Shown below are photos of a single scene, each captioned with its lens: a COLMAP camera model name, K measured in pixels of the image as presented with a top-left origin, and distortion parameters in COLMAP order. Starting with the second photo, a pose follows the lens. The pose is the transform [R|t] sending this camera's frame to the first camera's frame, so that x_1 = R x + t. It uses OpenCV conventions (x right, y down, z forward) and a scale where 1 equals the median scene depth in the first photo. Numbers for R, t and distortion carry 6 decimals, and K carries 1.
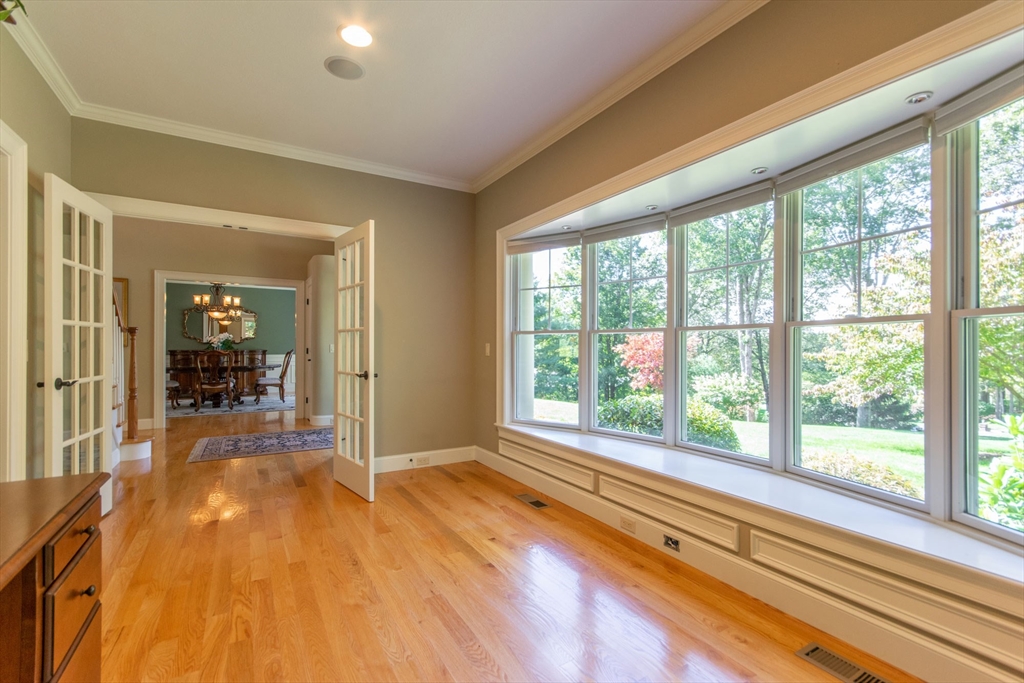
lens RADIAL K [[450.4, 0, 508.1], [0, 450.4, 344.7], [0, 0, 1]] dist [0.004207, 0.000312]
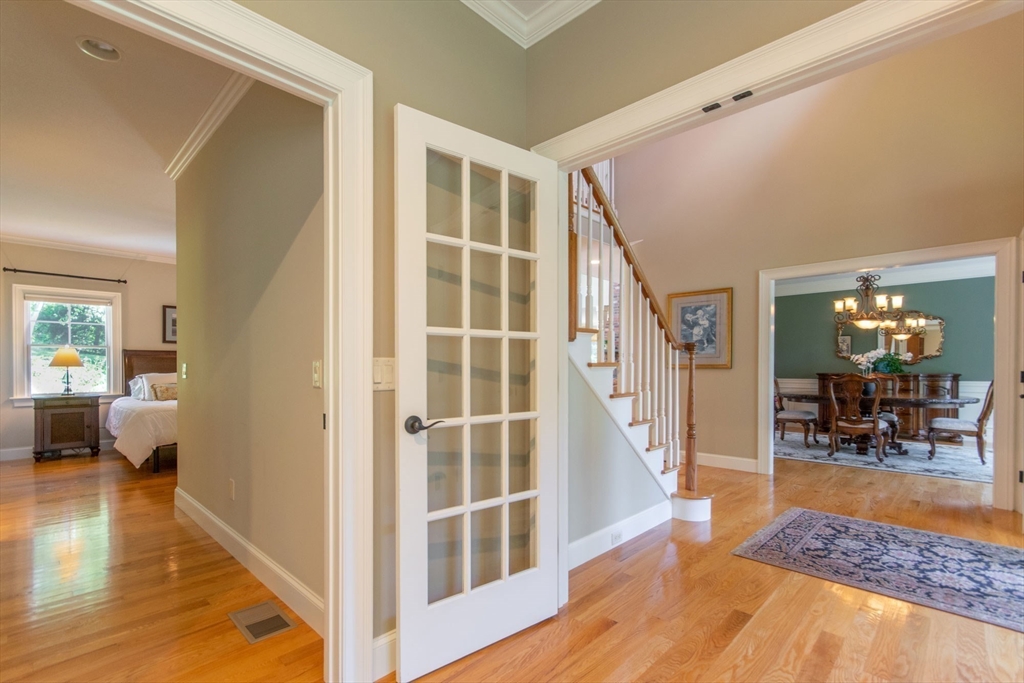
lens RADIAL K [[467.3, 0, 514.0], [0, 467.3, 370.8], [0, 0, 1]] dist [0.003494, 0.000016]
pose [[0.272514, 0.006738, -0.962128, -0.085266], [0.001858, 0.999970, 0.007530, 0.000824], [0.962150, -0.003840, 0.272494, 0.269853]]
